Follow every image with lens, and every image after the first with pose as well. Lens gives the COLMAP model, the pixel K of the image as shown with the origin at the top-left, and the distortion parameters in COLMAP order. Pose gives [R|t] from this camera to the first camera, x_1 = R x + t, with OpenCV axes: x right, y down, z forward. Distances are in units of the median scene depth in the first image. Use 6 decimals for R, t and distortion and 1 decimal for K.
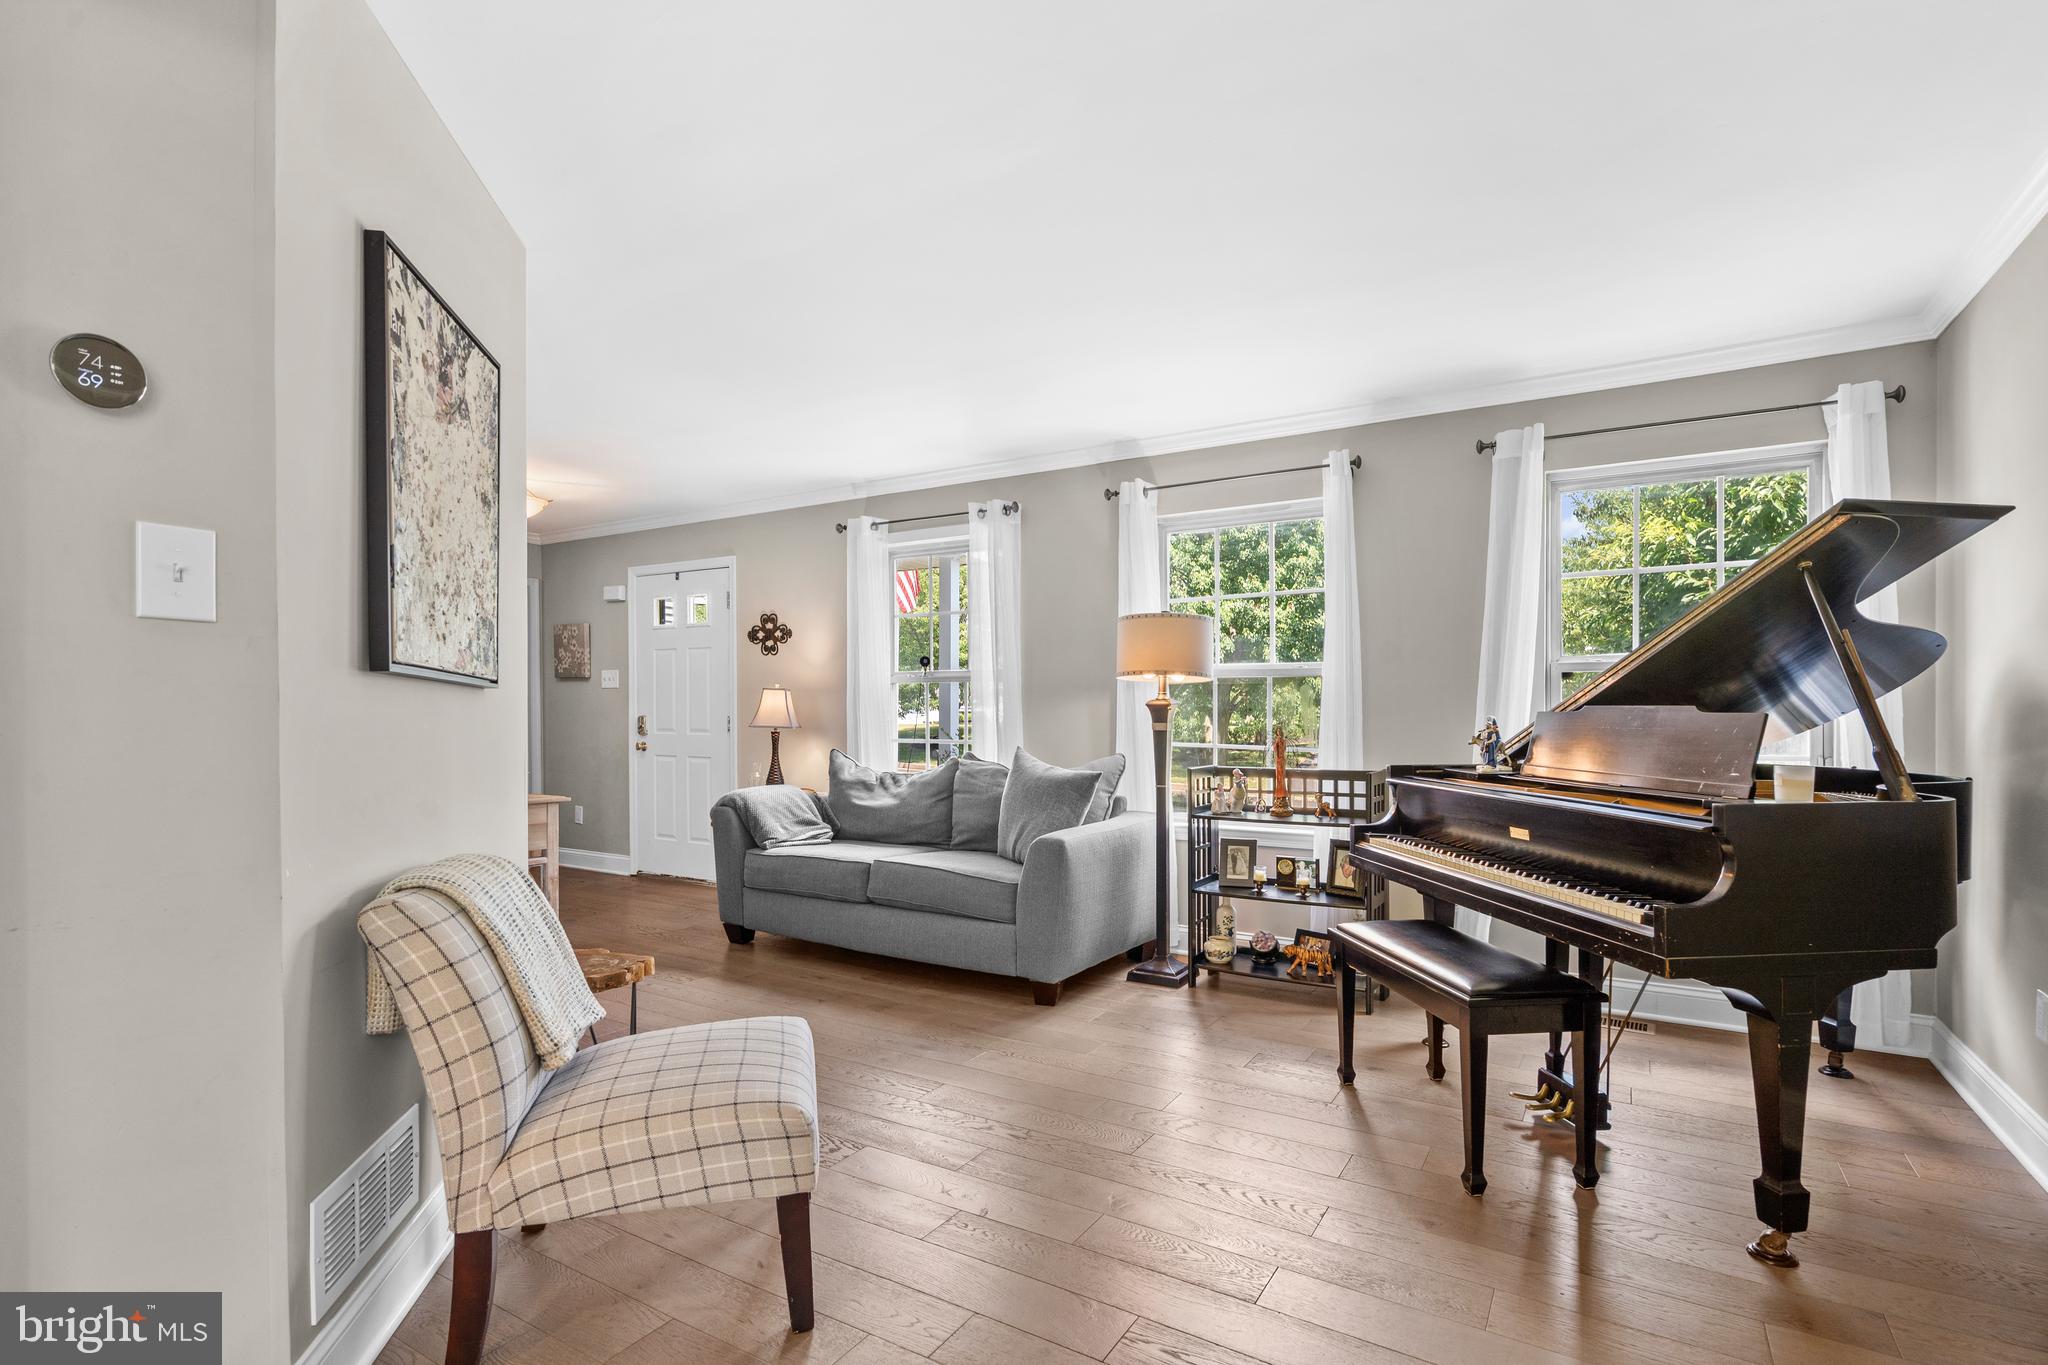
lens RADIAL K [[956.3, 0, 1018.4], [0, 956.3, 705.1], [0, 0, 1]] dist [-0.000900, 0.000086]
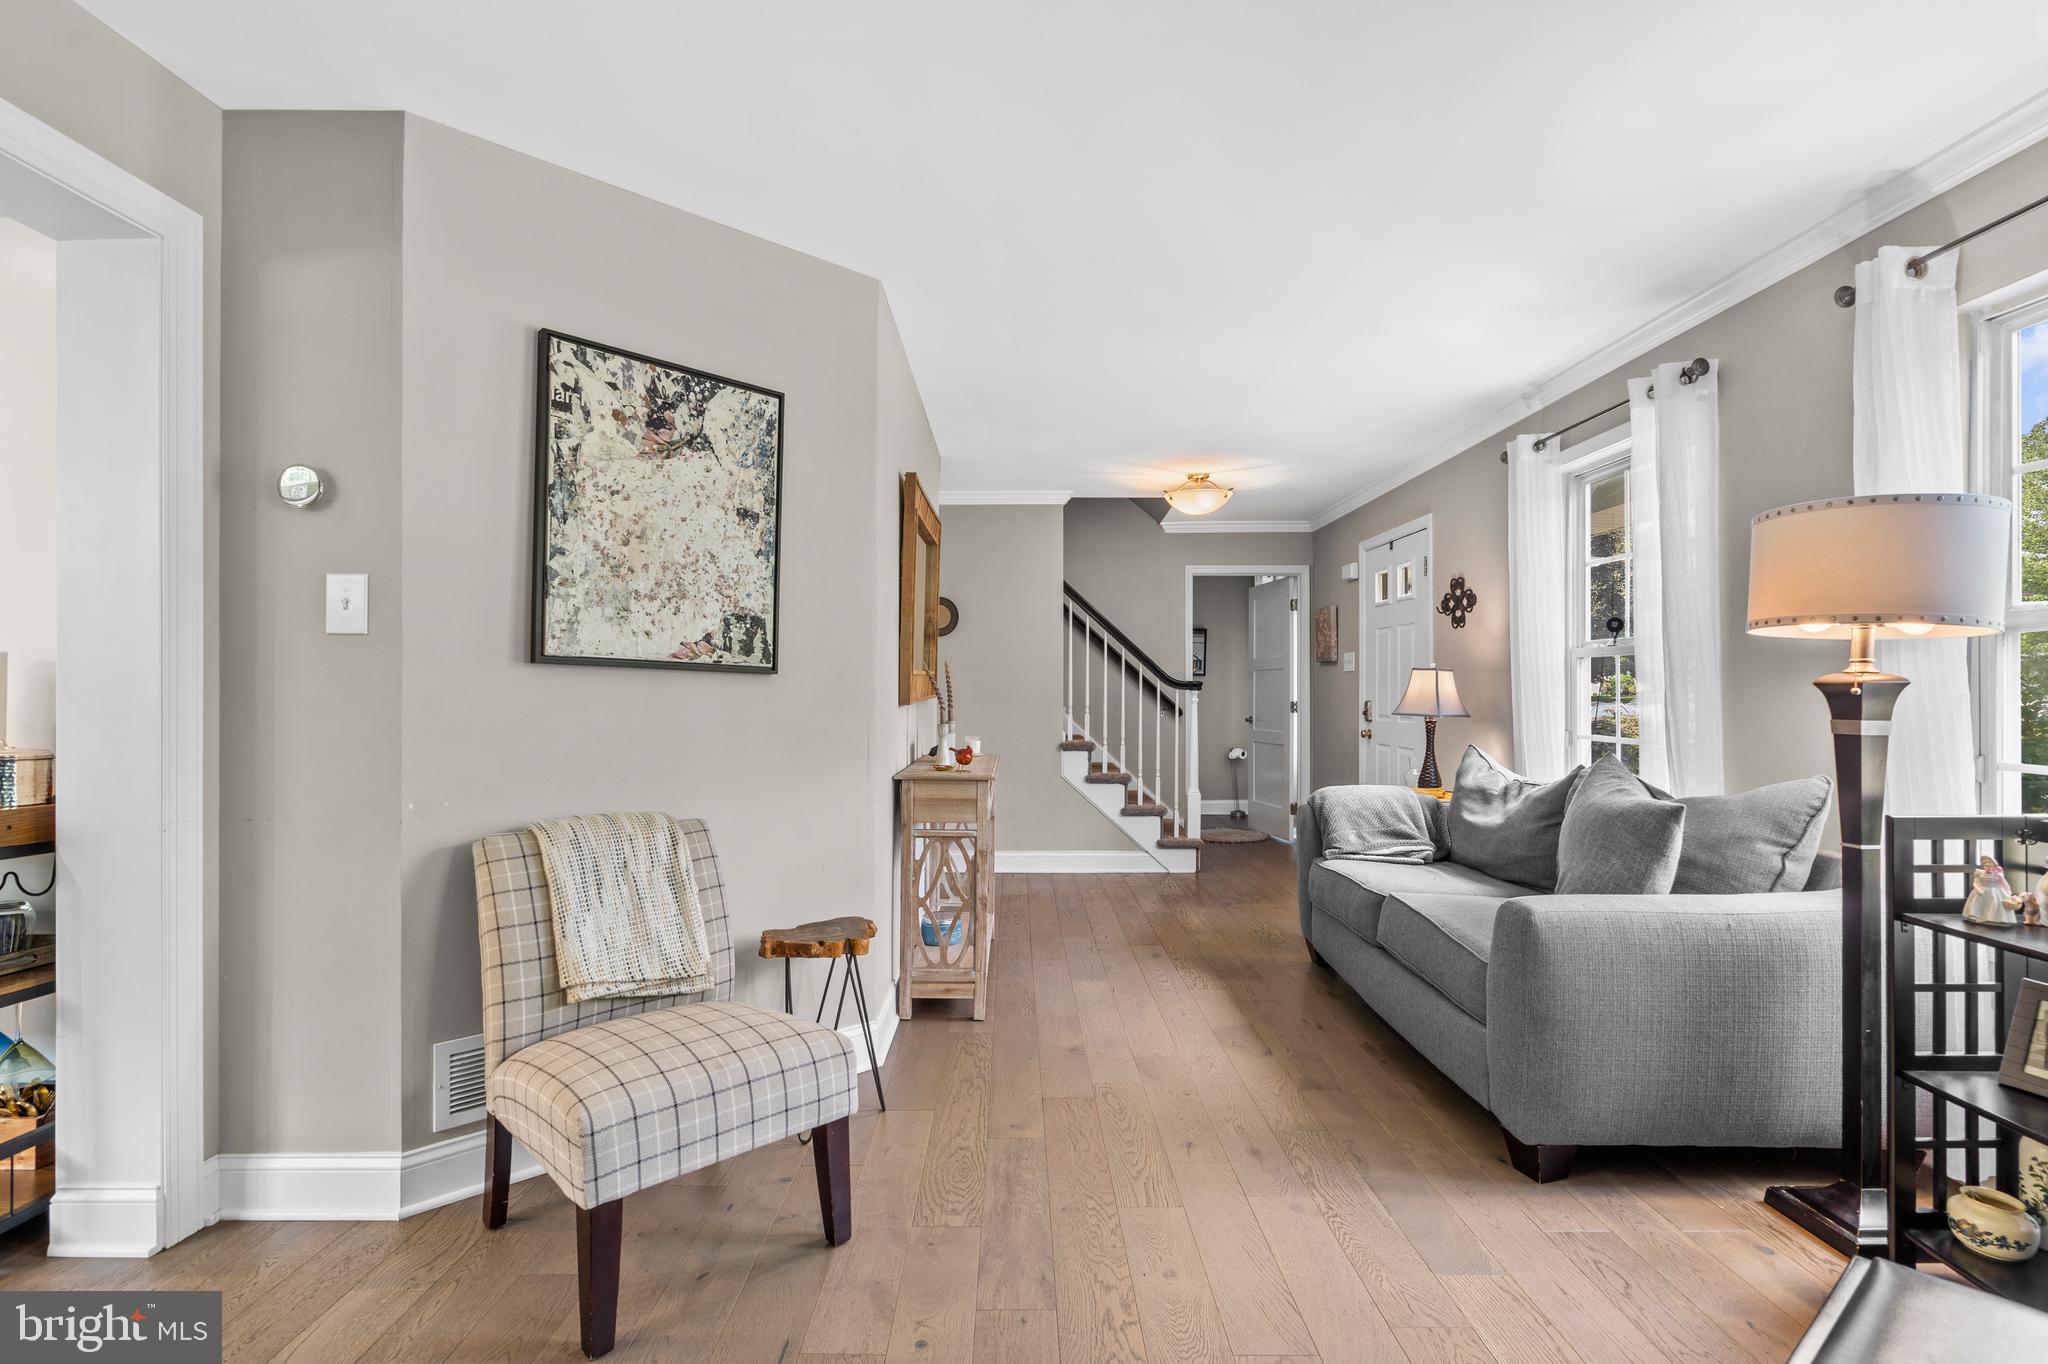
lens RADIAL K [[954.0, 0, 1034.2], [0, 954.0, 684.4], [0, 0, 1]] dist [0.000060, 0.000467]
pose [[0.540268, -0.007623, -0.841458, 0.294393], [0.002351, 0.999969, -0.007549, 0.002201], [0.841490, 0.002100, 0.540269, 0.316716]]
